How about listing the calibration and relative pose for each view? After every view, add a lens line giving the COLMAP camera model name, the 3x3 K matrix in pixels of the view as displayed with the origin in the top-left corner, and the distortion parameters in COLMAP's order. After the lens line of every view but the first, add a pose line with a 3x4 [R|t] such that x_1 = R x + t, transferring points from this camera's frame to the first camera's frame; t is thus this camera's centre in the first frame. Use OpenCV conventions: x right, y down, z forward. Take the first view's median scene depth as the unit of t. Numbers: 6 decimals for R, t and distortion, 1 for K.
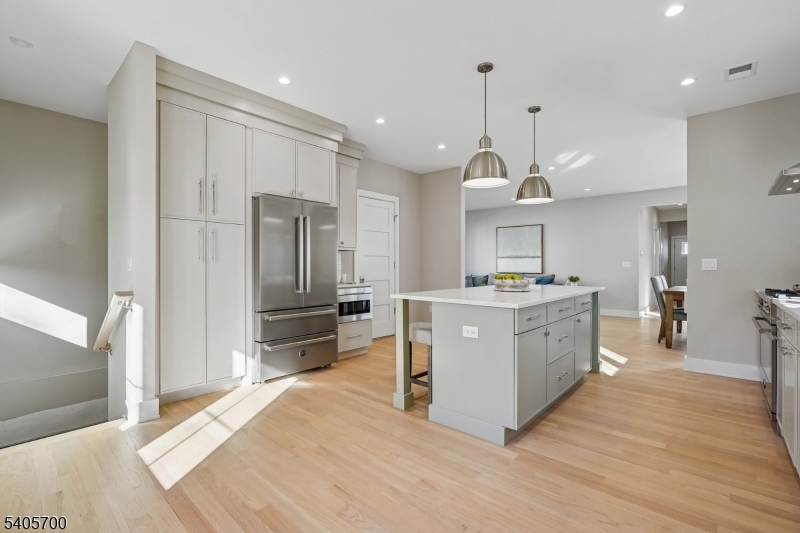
lens RADIAL K [[360.1, 0, 398.4], [0, 360.1, 266.8], [0, 0, 1]] dist [-0.003508, 0.000147]
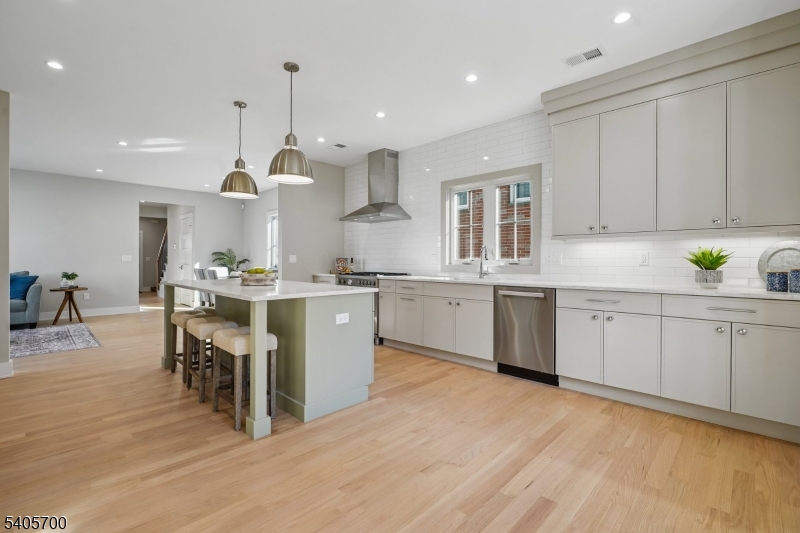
lens RADIAL K [[360.1, 0, 398.4], [0, 360.1, 261.3], [0, 0, 1]] dist [-0.003508, 0.000147]
pose [[0.049002, -0.003079, 0.998794, -0.923454], [0.000356, 0.999995, 0.003065, -0.002393], [-0.998799, 0.000205, 0.049002, 0.770802]]
